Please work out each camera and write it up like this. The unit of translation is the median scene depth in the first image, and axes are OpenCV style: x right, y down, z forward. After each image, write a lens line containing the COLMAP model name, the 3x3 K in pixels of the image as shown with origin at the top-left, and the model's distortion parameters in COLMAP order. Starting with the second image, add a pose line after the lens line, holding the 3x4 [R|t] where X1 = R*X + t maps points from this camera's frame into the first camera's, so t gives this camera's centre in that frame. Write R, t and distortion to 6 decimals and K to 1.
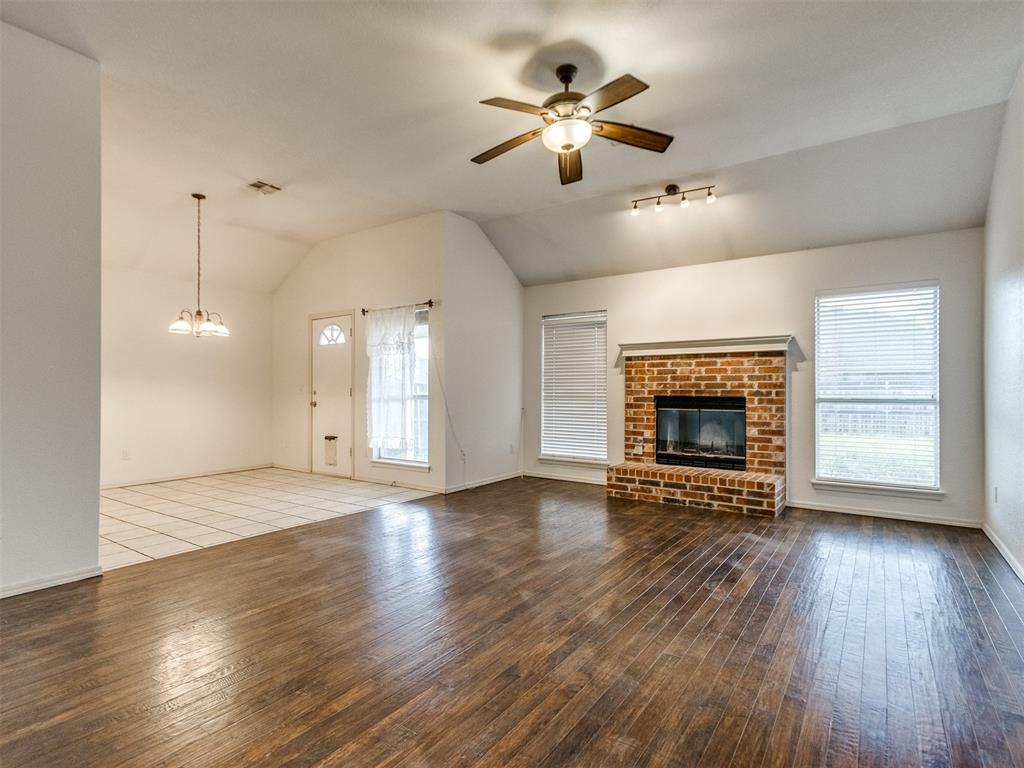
lens RADIAL K [[534.7, 0, 499.6], [0, 534.7, 389.9], [0, 0, 1]] dist [0.006725, -0.000677]
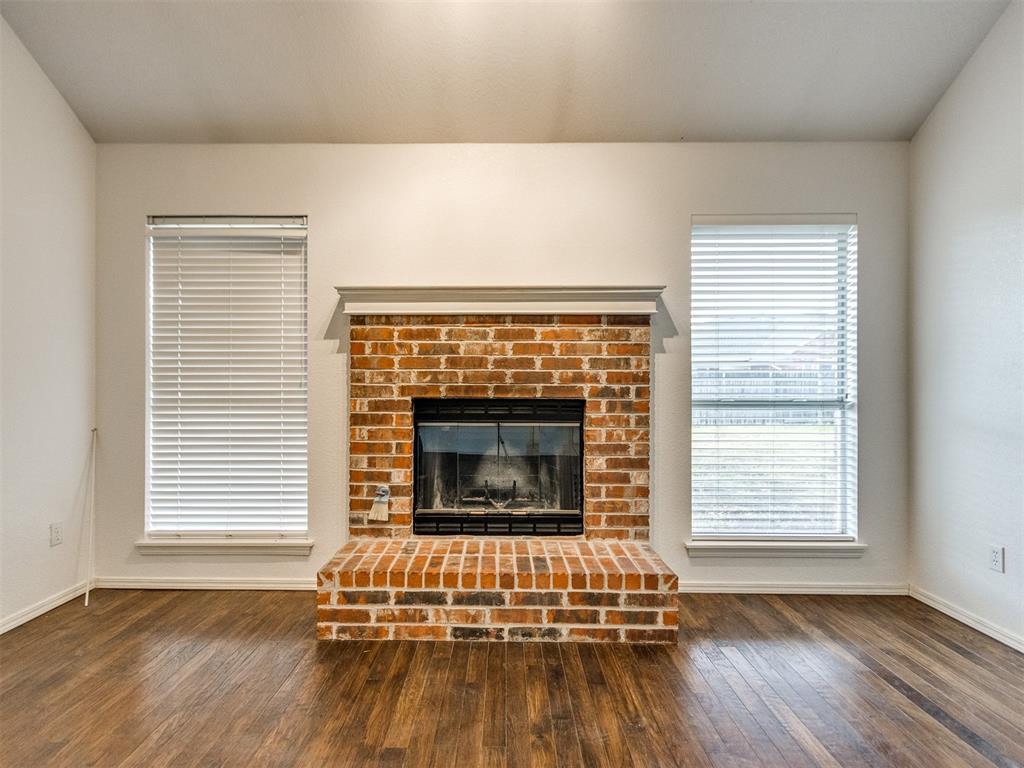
lens RADIAL K [[534.7, 0, 499.6], [0, 534.7, 389.9], [0, 0, 1]] dist [0.006725, -0.000677]
pose [[0.824197, -0.002542, 0.566298, 0.086487], [-0.000478, 0.999986, 0.005185, 0.001378], [-0.566303, -0.004545, 0.824184, 0.608654]]
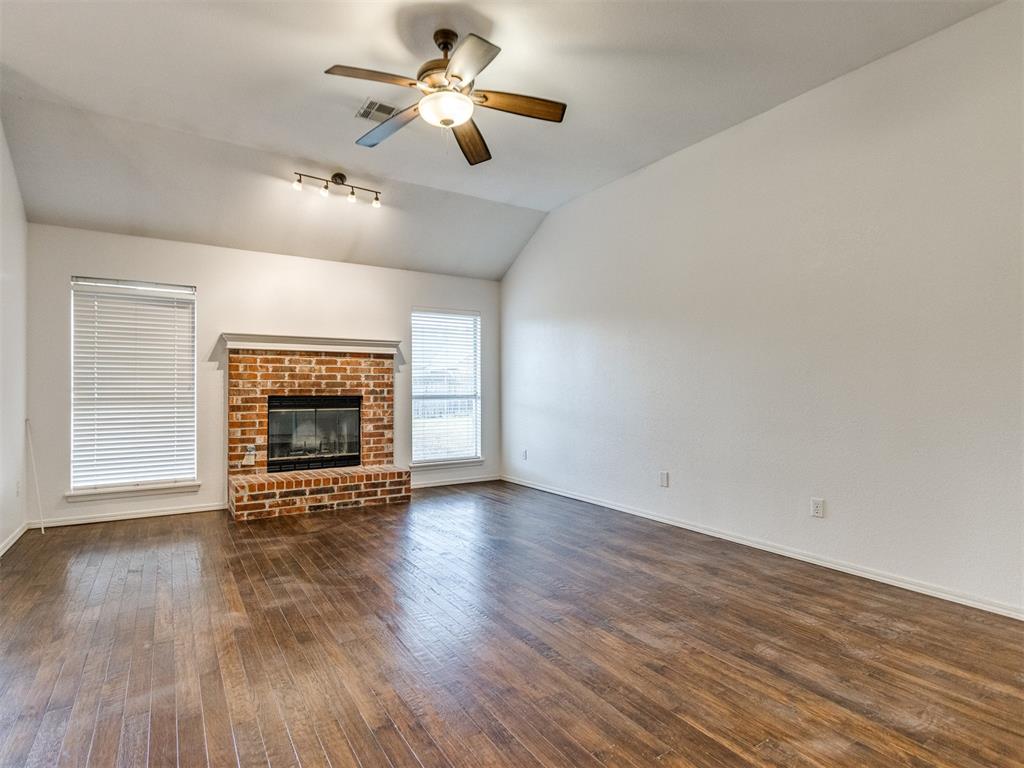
lens RADIAL K [[525.3, 0, 502.3], [0, 525.3, 386.5], [0, 0, 1]] dist [0.003928, 0.000140]
pose [[0.383186, 0.001150, 0.923671, -0.395857], [0.001175, 0.999998, -0.001733, -0.002434], [-0.923671, 0.001749, 0.383183, 0.346121]]
